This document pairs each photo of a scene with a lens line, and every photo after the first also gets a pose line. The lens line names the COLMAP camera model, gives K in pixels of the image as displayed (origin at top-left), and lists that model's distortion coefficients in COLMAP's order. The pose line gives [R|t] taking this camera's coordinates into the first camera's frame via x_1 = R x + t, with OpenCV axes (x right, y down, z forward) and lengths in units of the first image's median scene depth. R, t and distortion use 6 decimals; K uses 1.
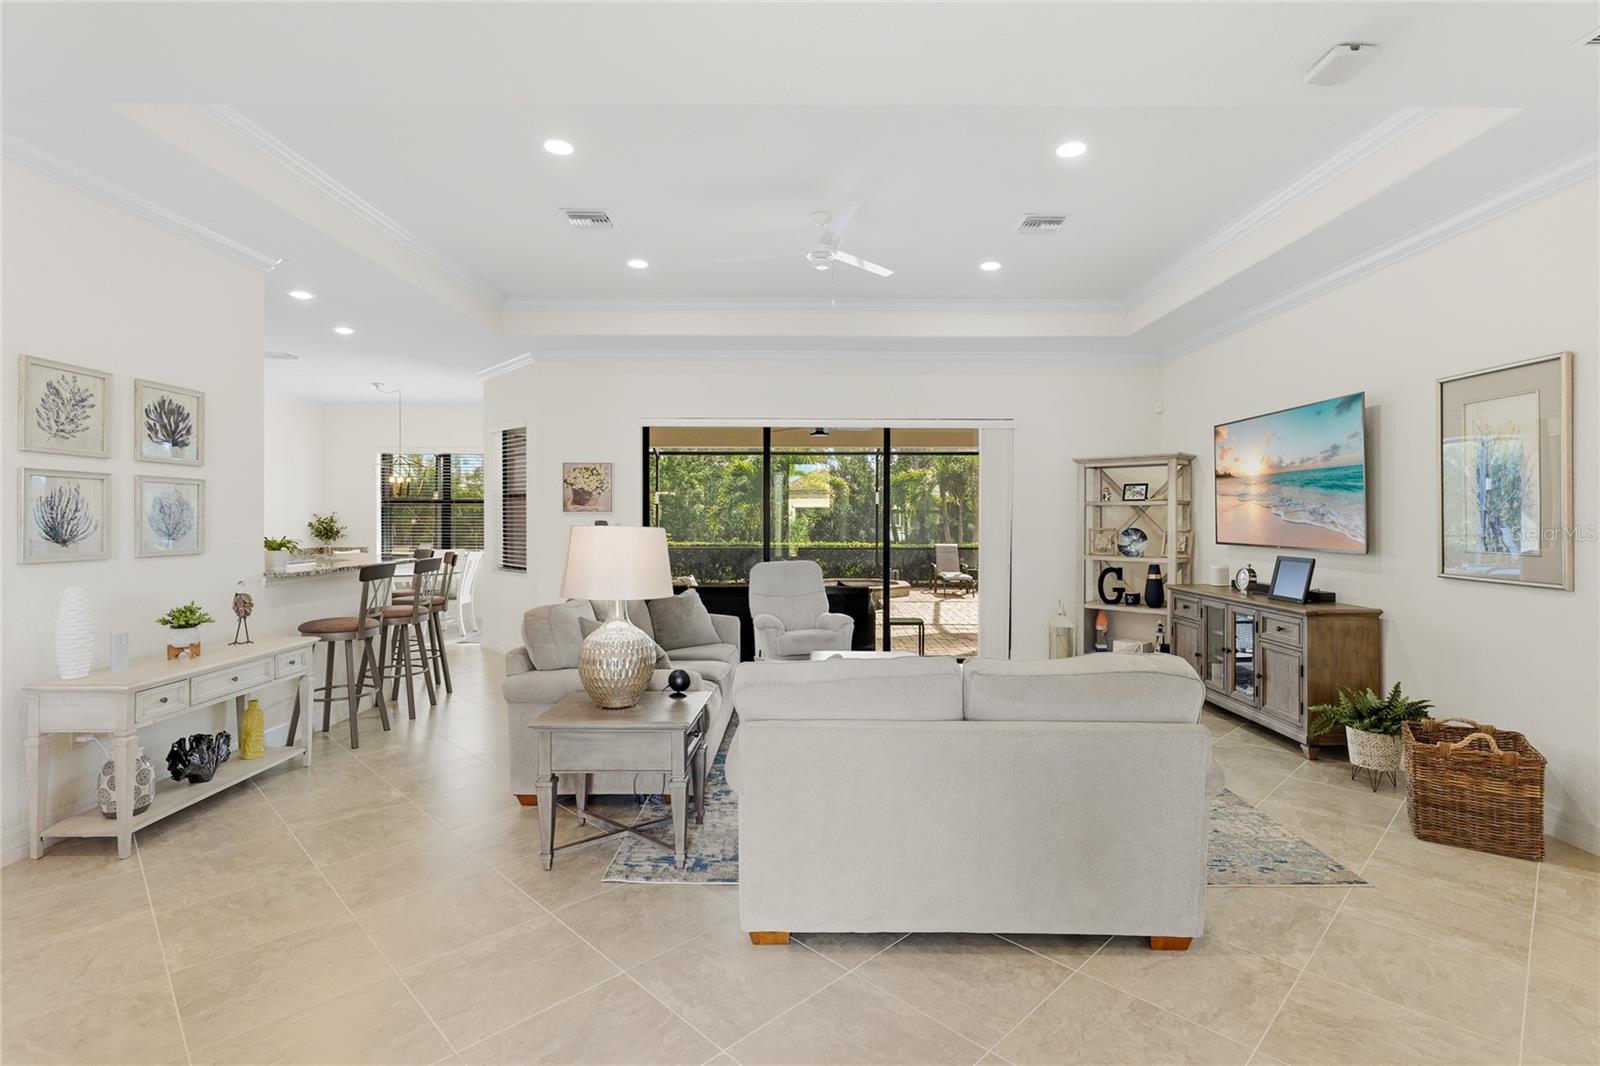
lens RADIAL K [[758.5, 0, 814.9], [0, 758.5, 526.9], [0, 0, 1]] dist [0.004428, 0.000720]
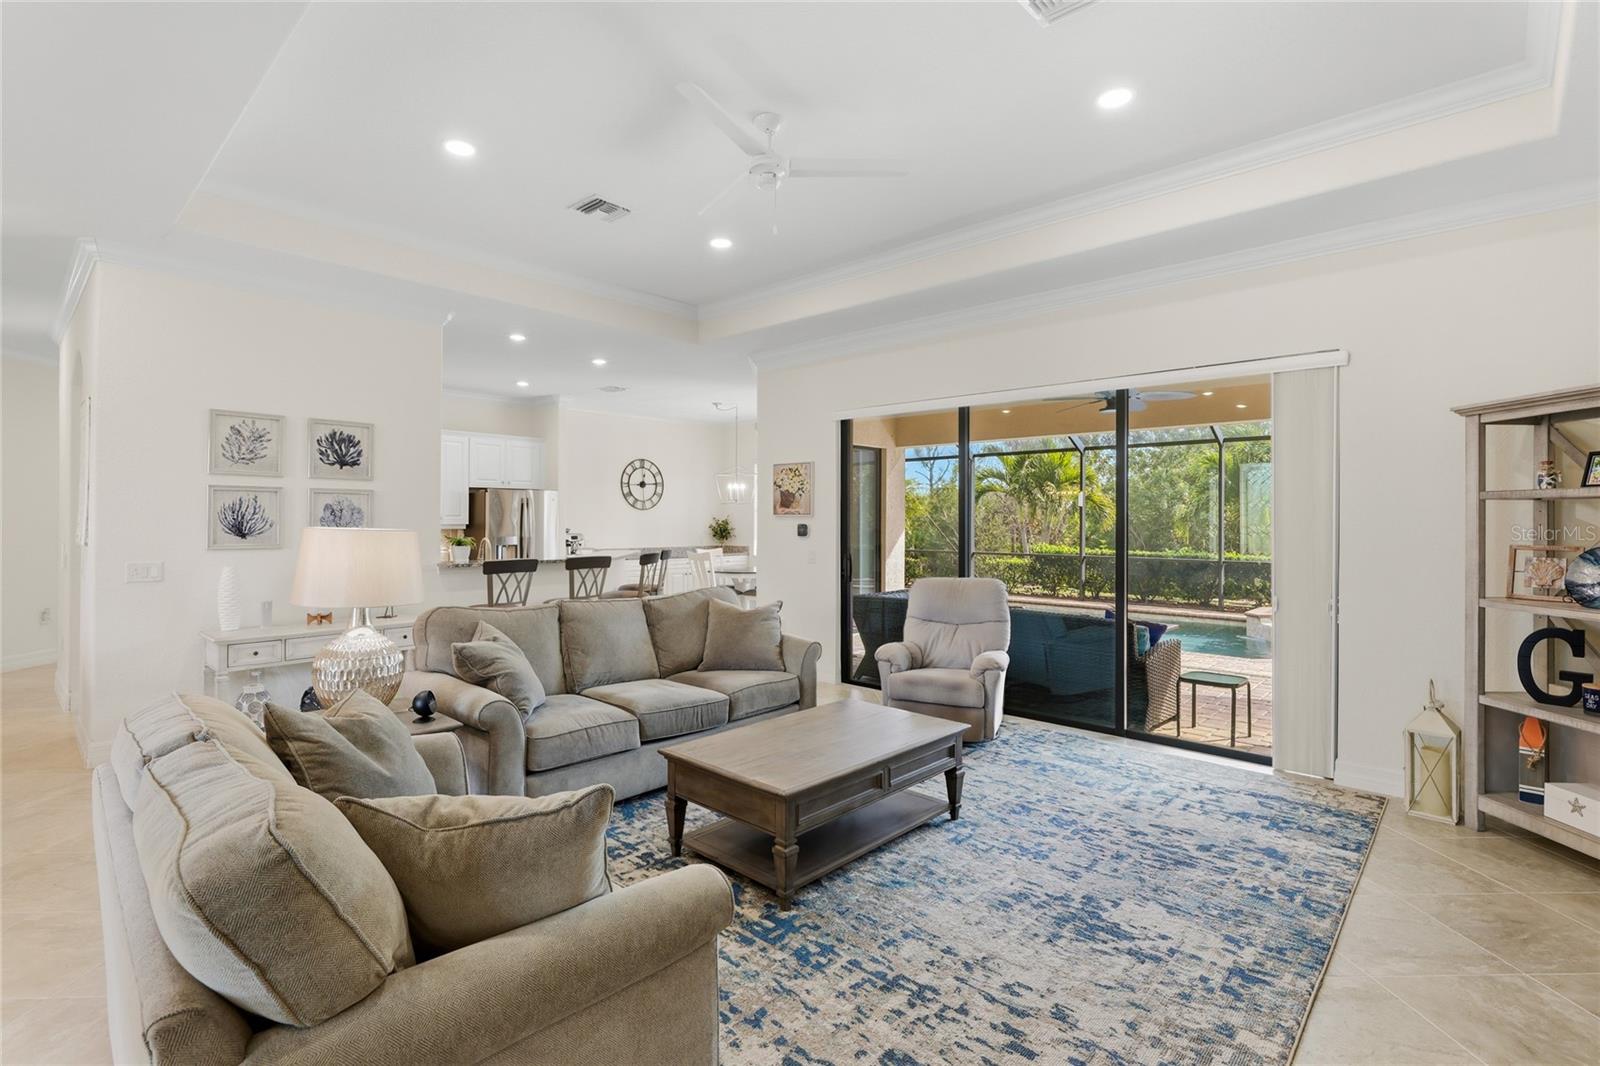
lens RADIAL K [[751.8, 0, 790.5], [0, 751.8, 525.0], [0, 0, 1]] dist [0.005491, -0.000386]
pose [[0.728099, 0.006441, -0.685441, 0.639209], [-0.012276, 0.999918, -0.003643, -0.006513], [0.685362, 0.011067, 0.728119, 0.569720]]
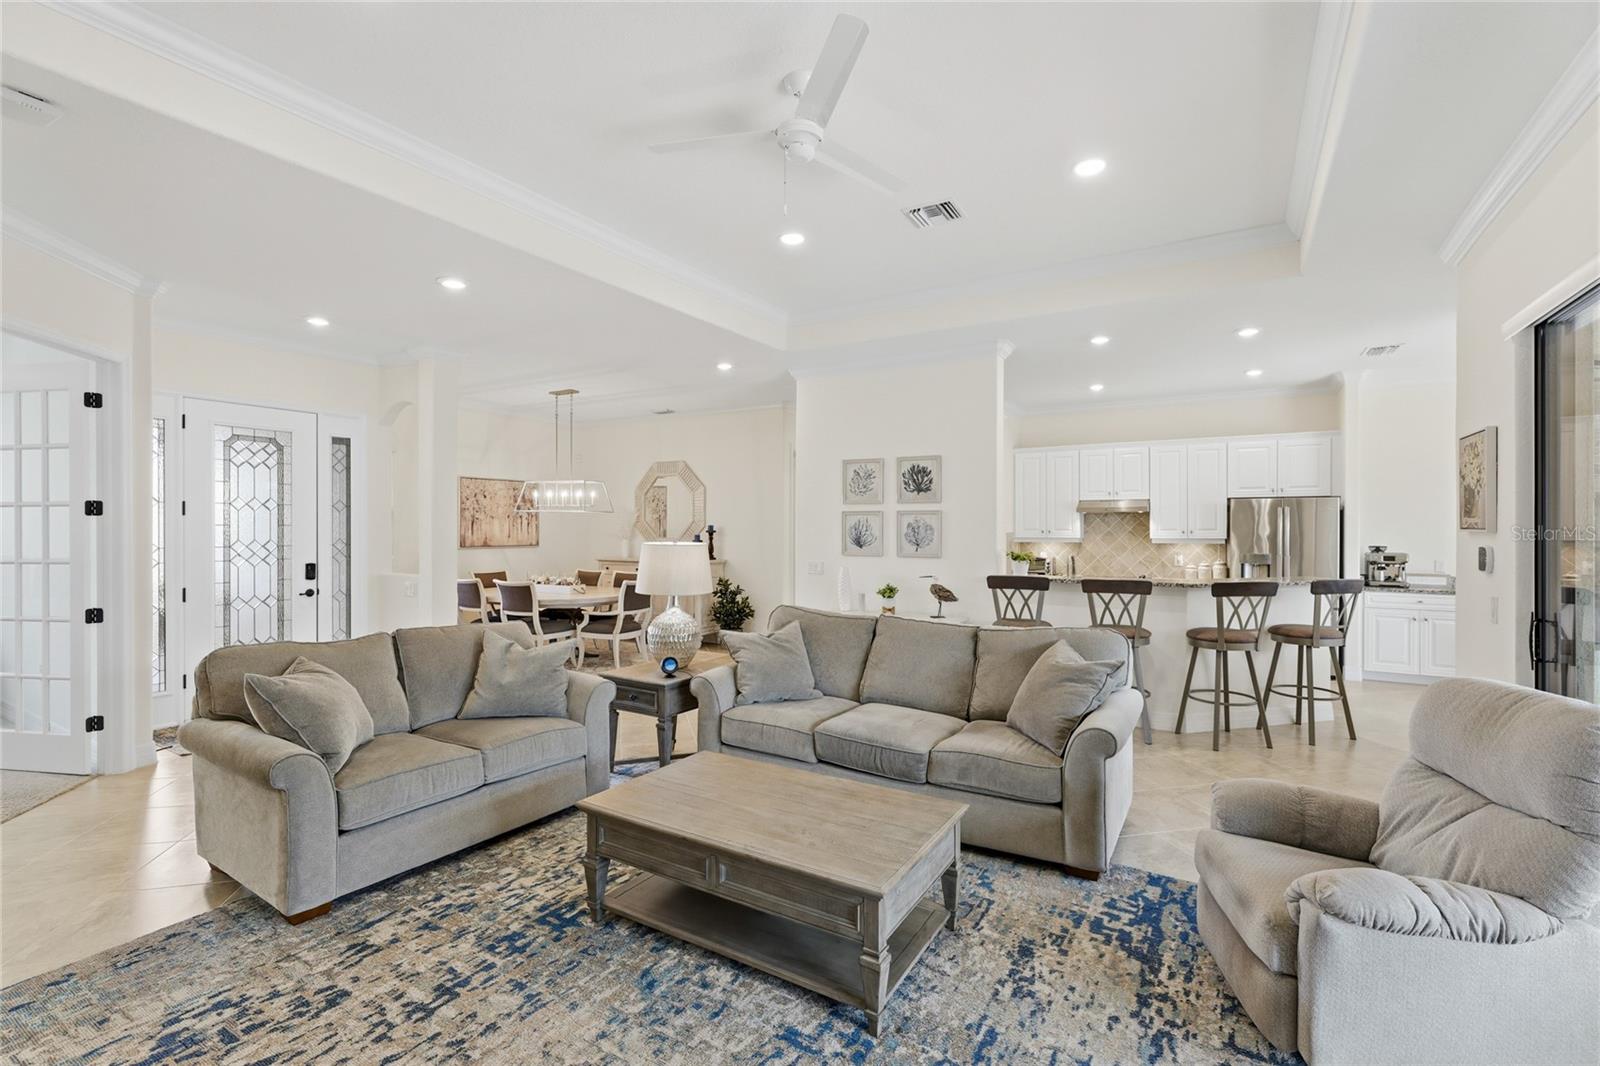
lens RADIAL K [[716.3, 0, 796.4], [0, 716.3, 524.2], [0, 0, 1]] dist [0.000862, 0.000532]
pose [[-0.519763, -0.006685, -0.854284, 0.645341], [-0.012832, 0.999918, -0.000017, -0.031160], [0.854214, 0.010953, -0.519806, 1.579761]]
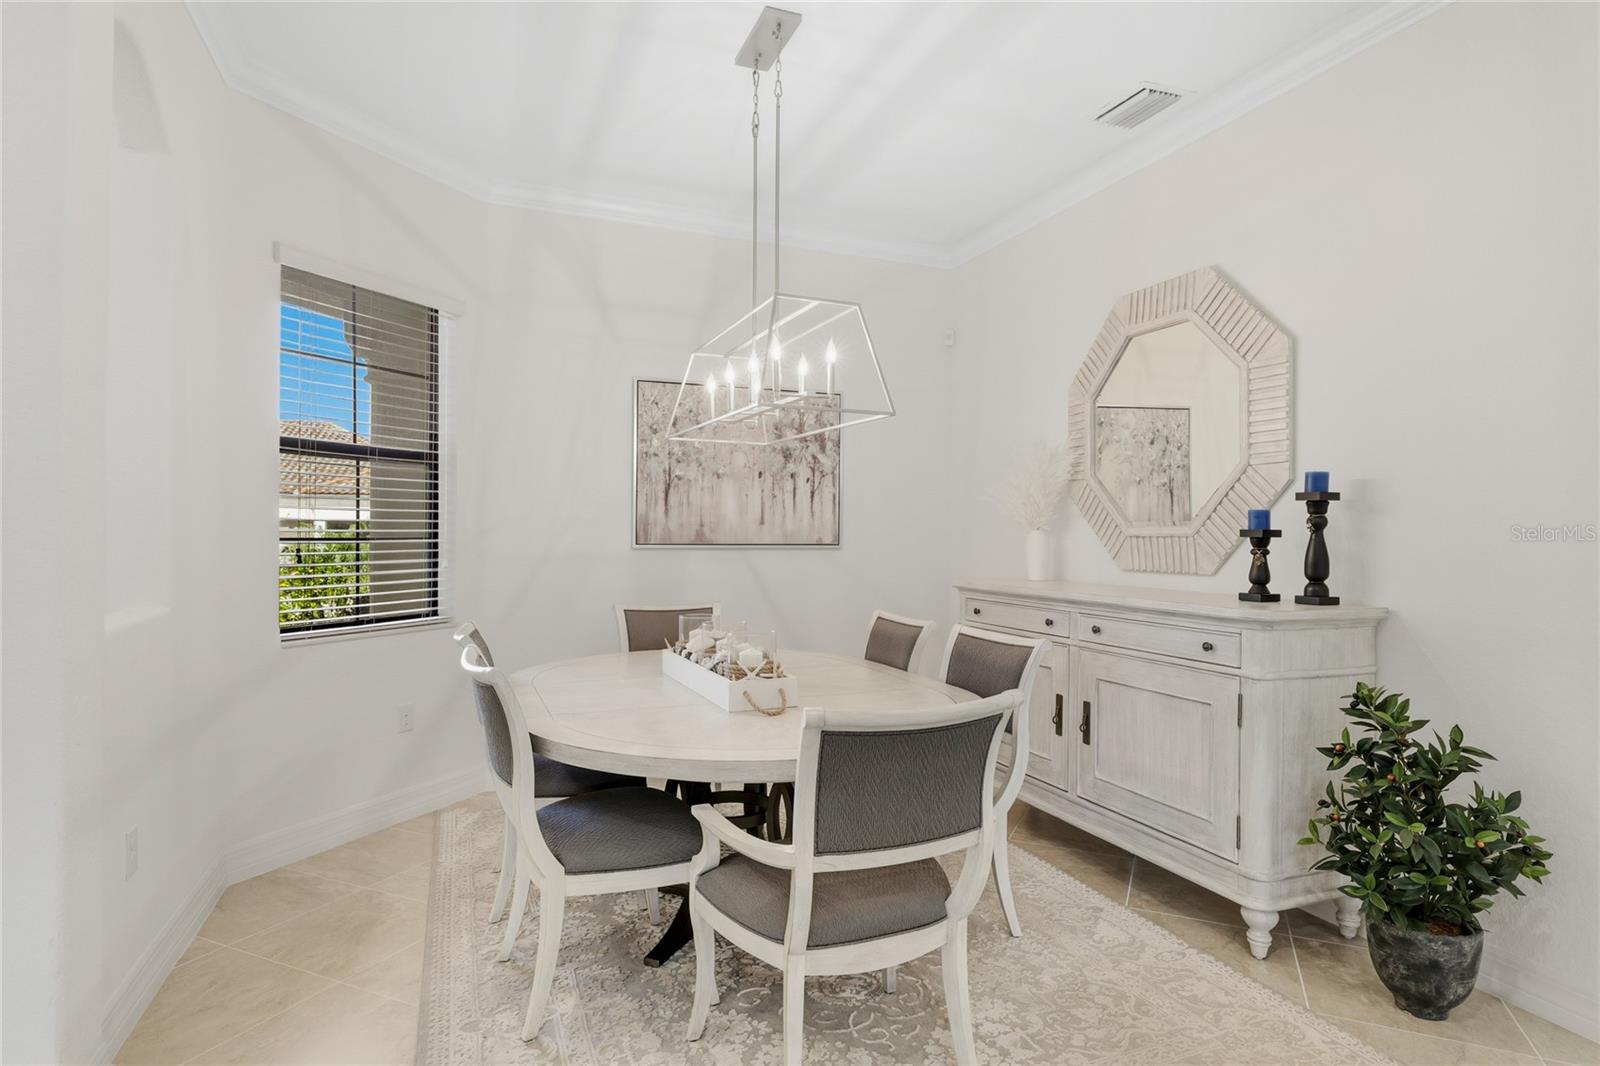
lens RADIAL K [[897.2, 0, 791.8], [0, 897.2, 532.6], [0, 0, 1]] dist [0.002027, 0.000001]
pose [[-0.929949, -0.009710, -0.367560, -0.471137], [-0.014497, 0.999842, 0.010264, 0.023317], [0.367403, 0.014874, -0.929943, 0.703903]]
